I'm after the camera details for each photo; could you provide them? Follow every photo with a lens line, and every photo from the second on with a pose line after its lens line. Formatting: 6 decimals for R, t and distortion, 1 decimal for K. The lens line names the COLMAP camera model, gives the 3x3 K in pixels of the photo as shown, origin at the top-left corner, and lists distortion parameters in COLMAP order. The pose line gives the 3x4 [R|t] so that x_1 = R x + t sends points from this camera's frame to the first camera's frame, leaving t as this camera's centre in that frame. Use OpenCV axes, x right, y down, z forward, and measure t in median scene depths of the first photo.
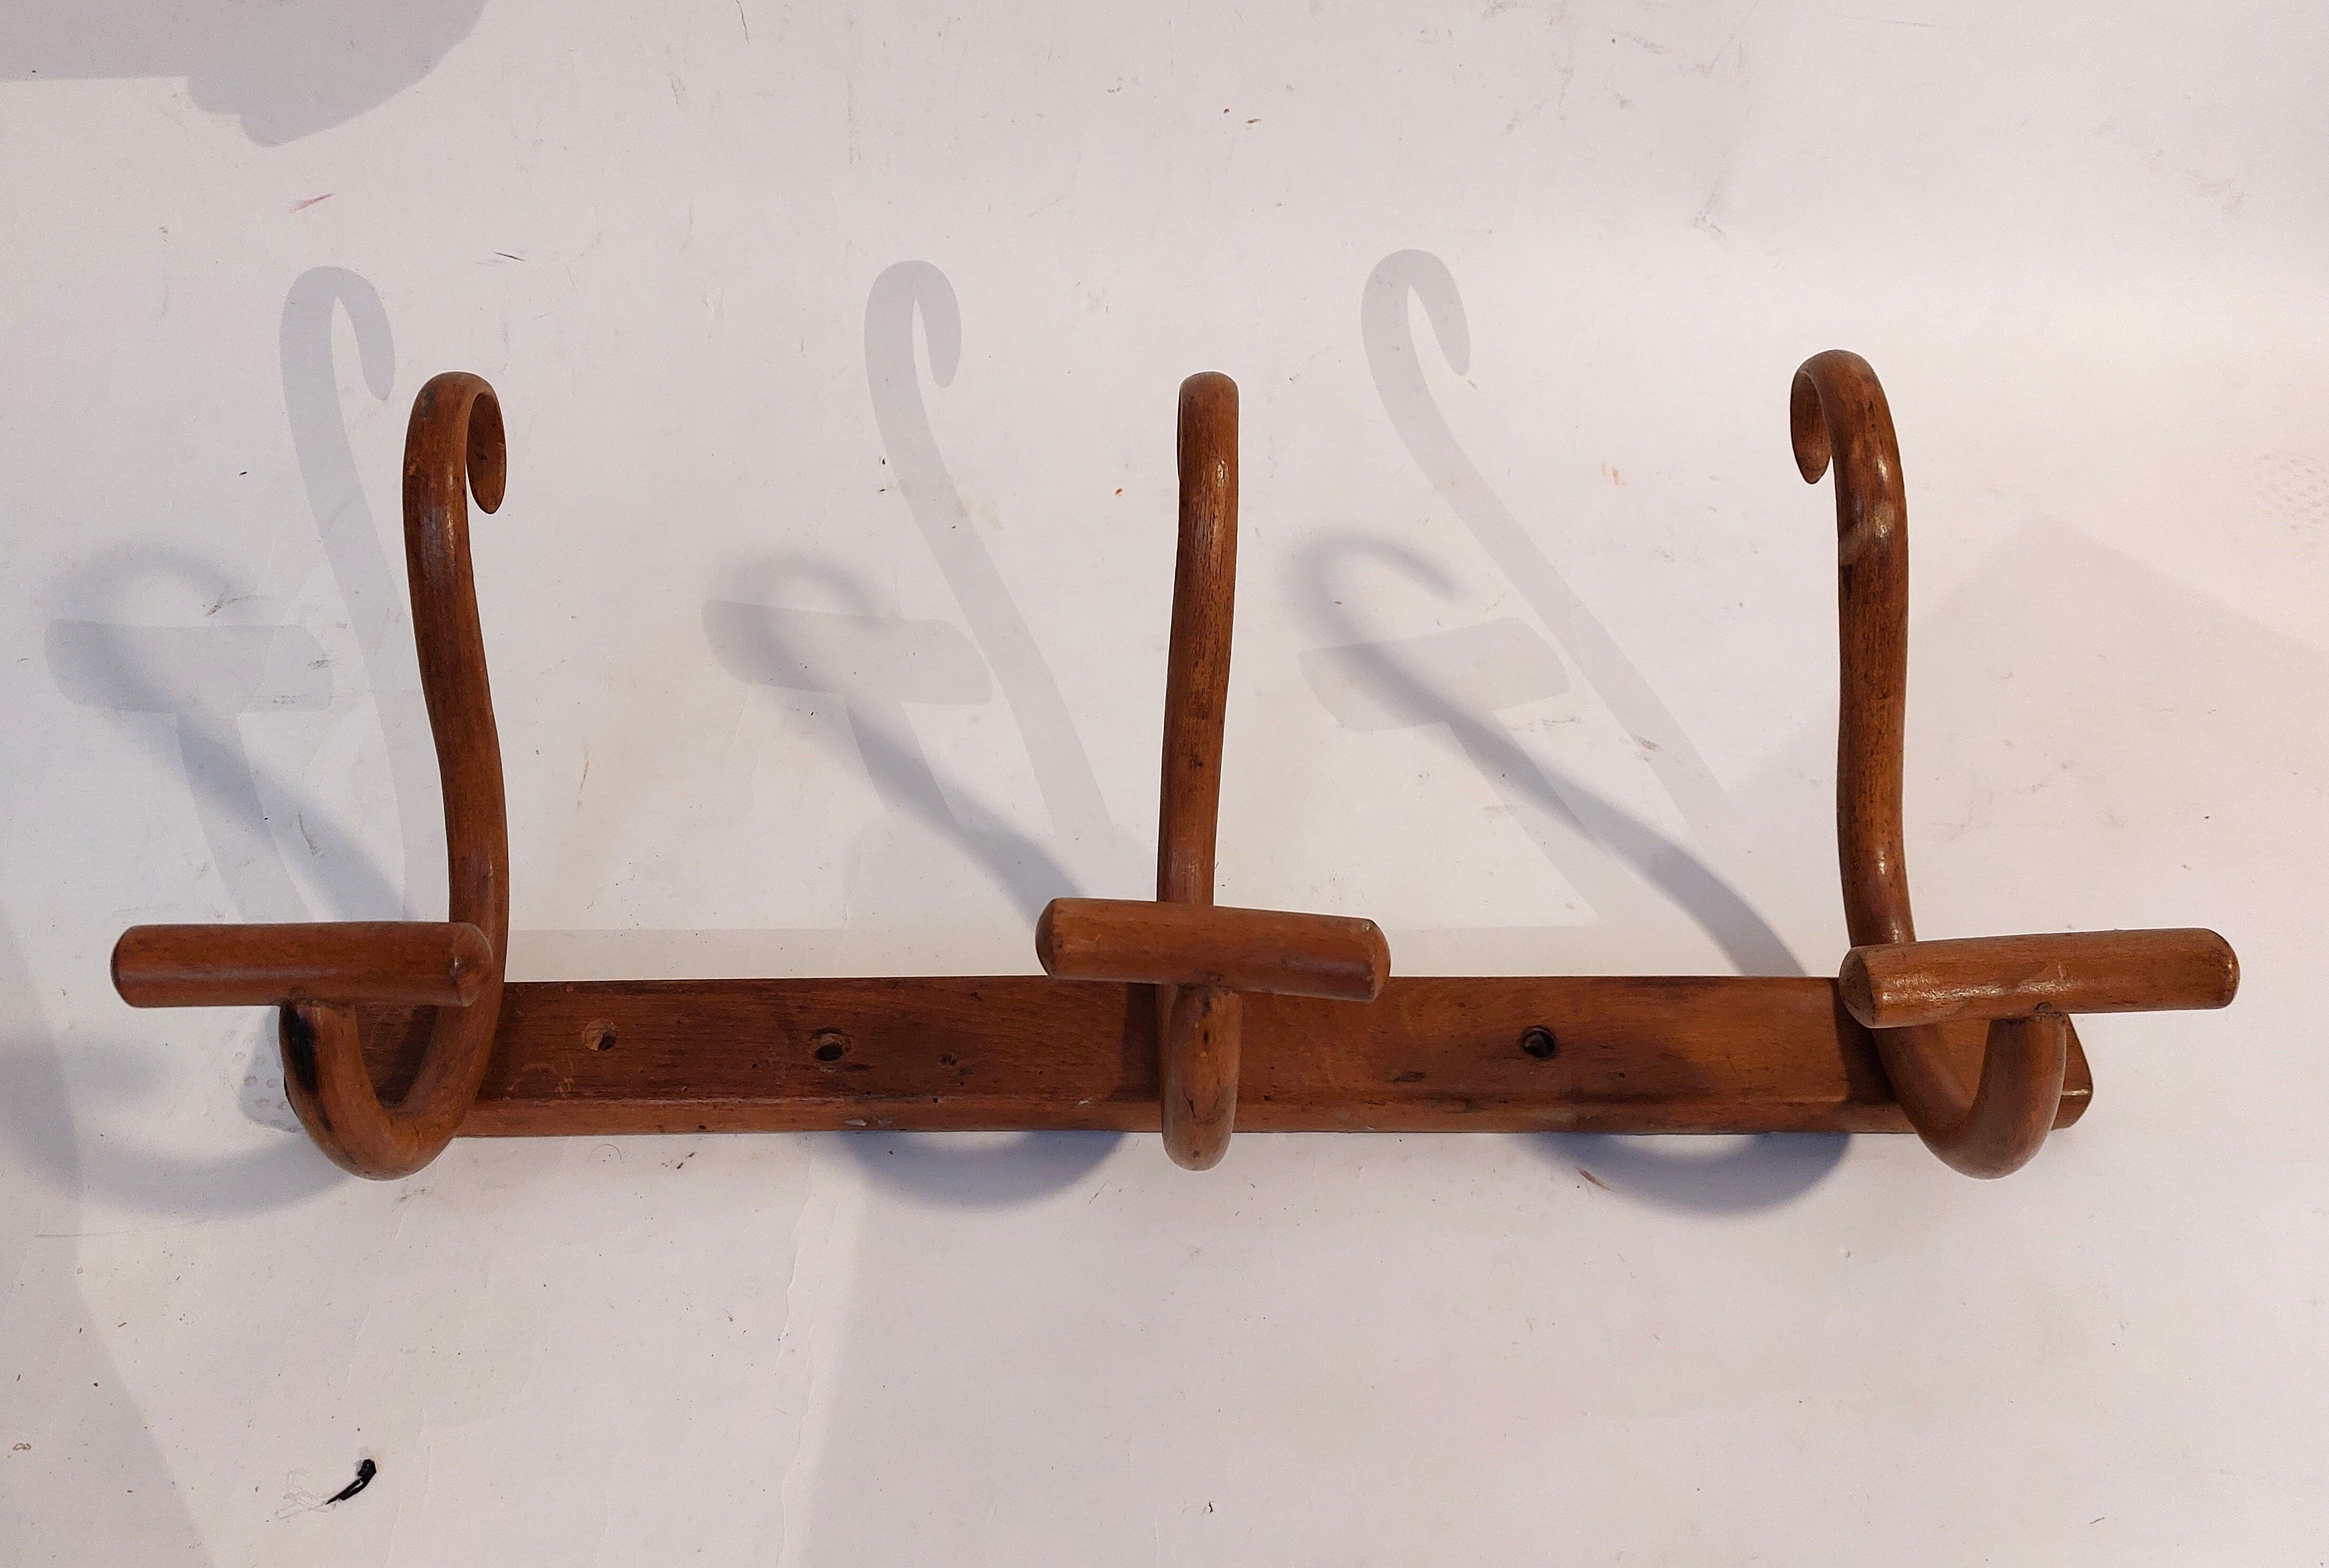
lens RADIAL K [[1633.0, 0, 1177.2], [0, 1633.0, 657.8], [0, 0, 1]] dist [0.041278, -0.038487]
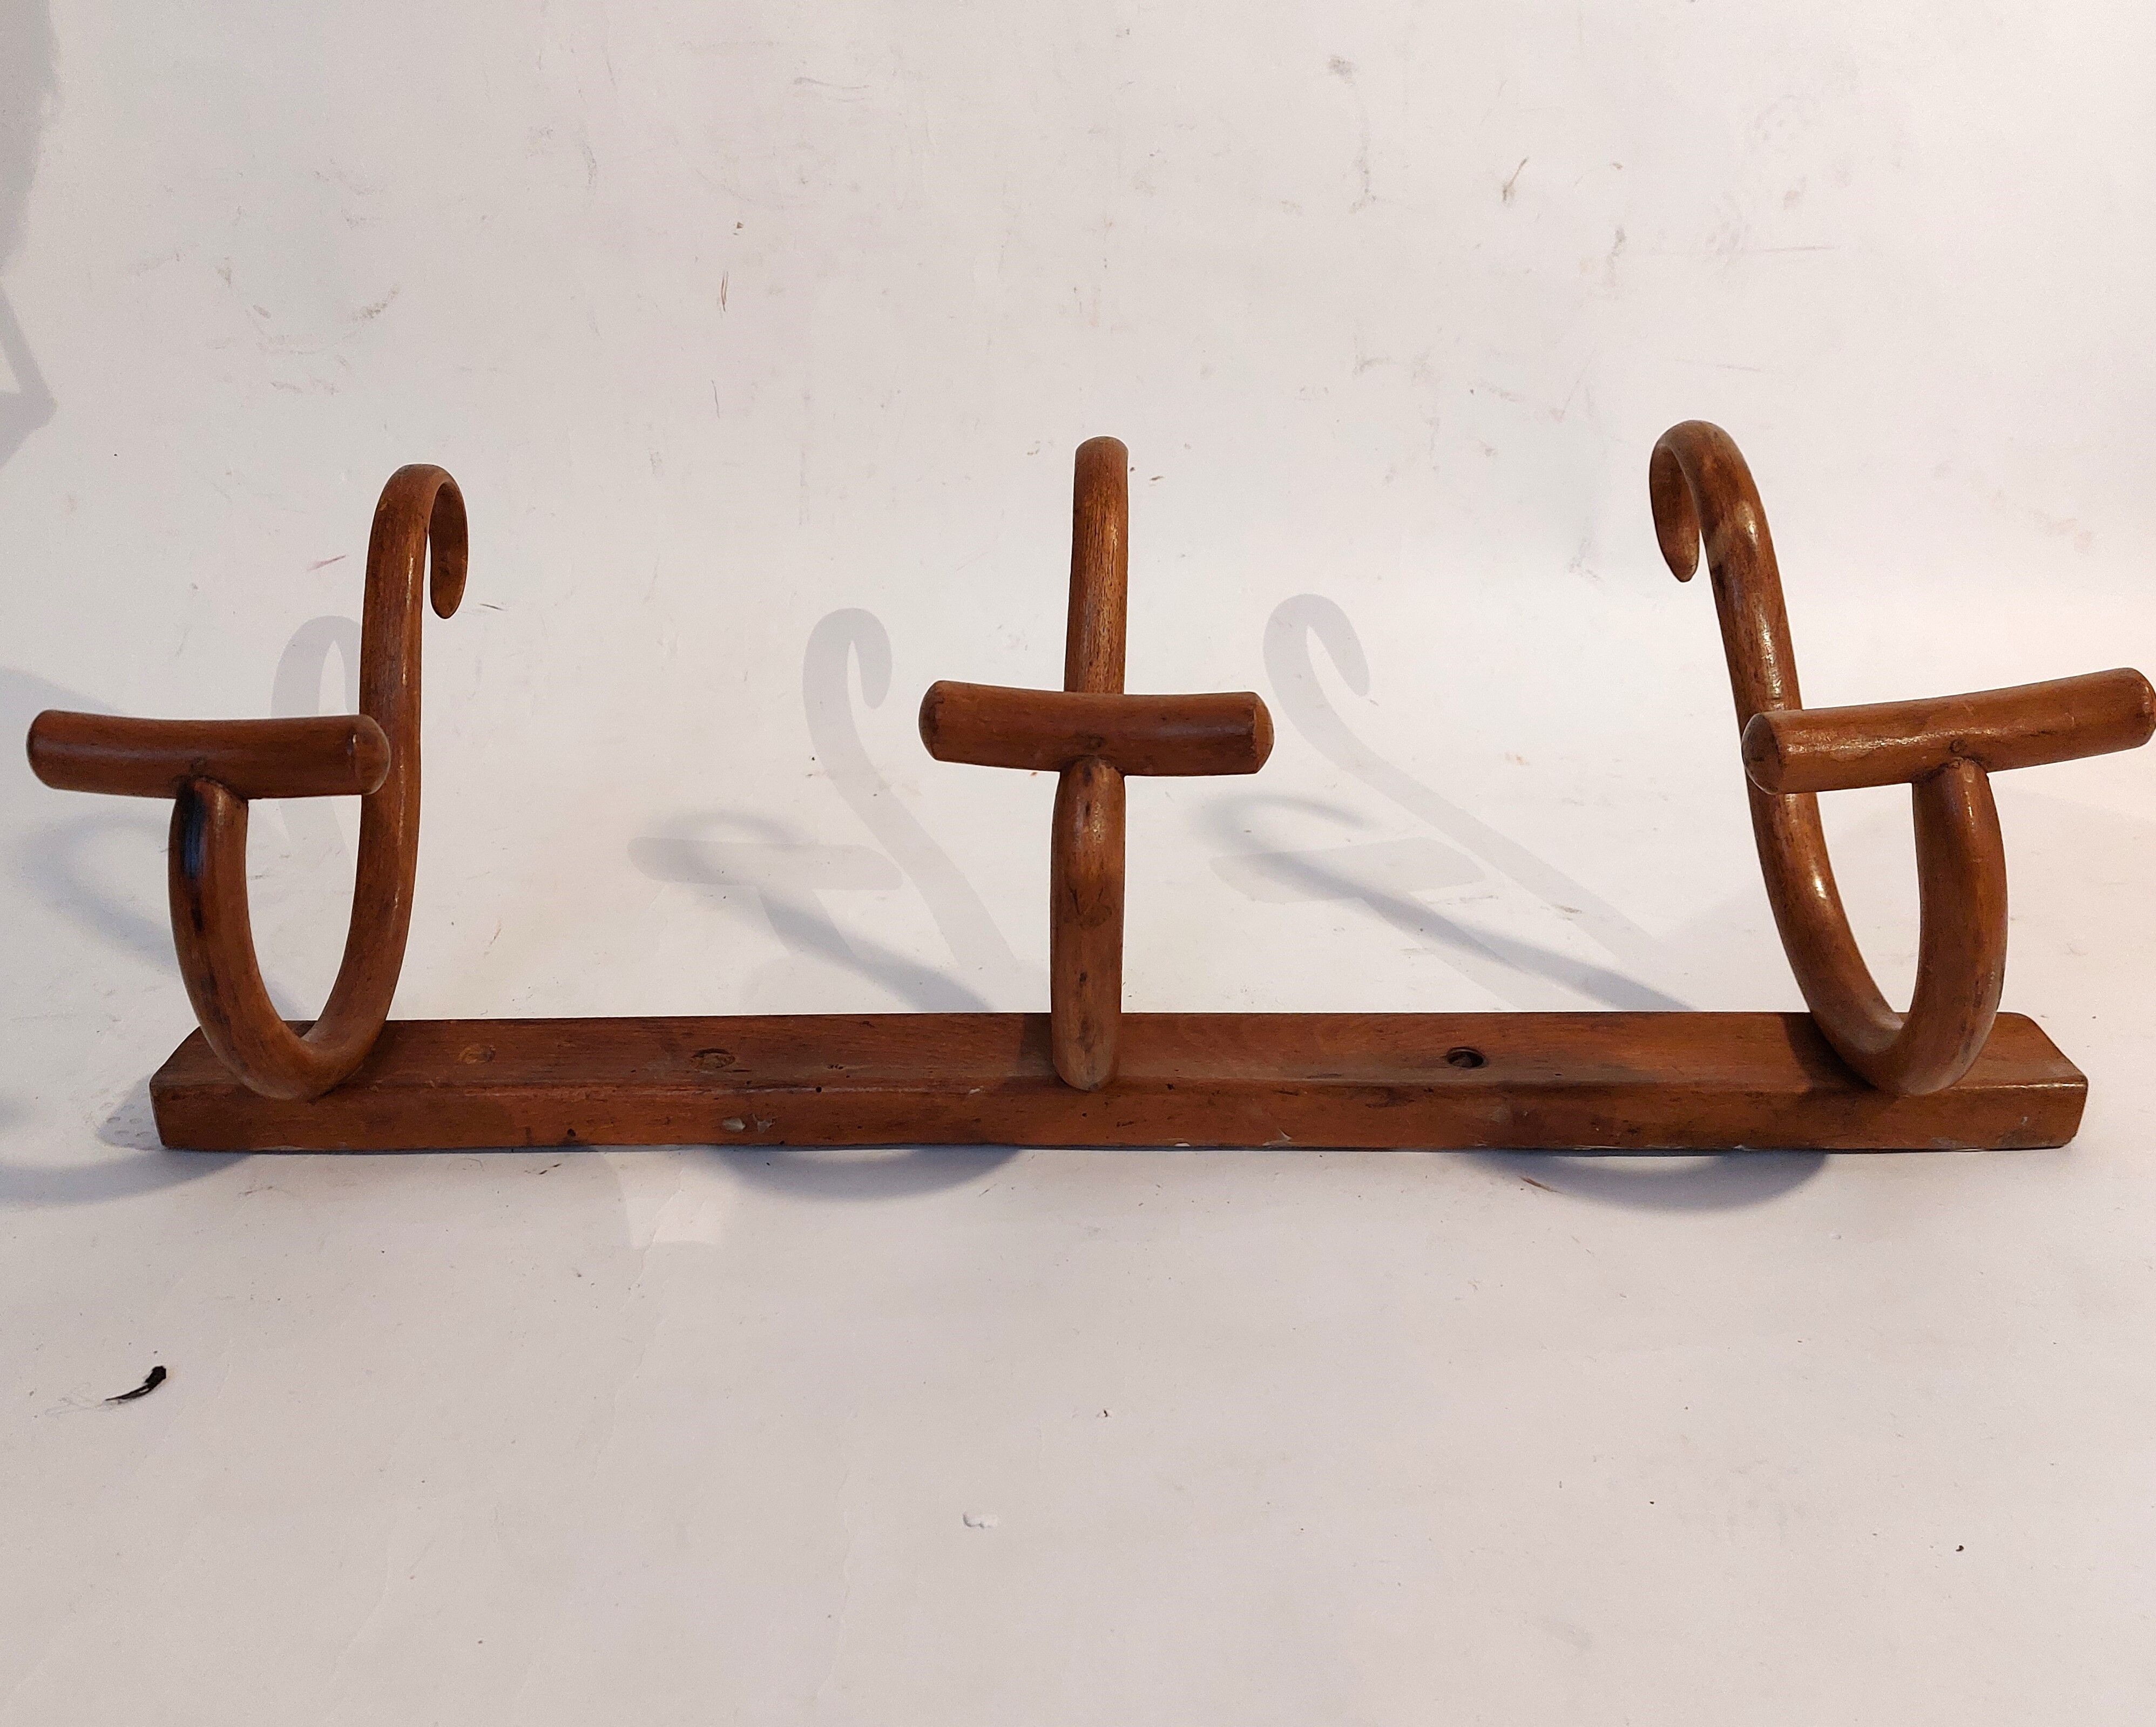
lens RADIAL K [[1668.0, 0, 1044.9], [0, 1668.0, 927.6], [0, 0, 1]] dist [0.037647, -0.029771]
pose [[0.998445, -0.016657, -0.053197, 0.028438], [-0.005637, 0.919246, -0.393644, 0.454702], [0.055458, 0.393332, 0.917722, 0.072626]]
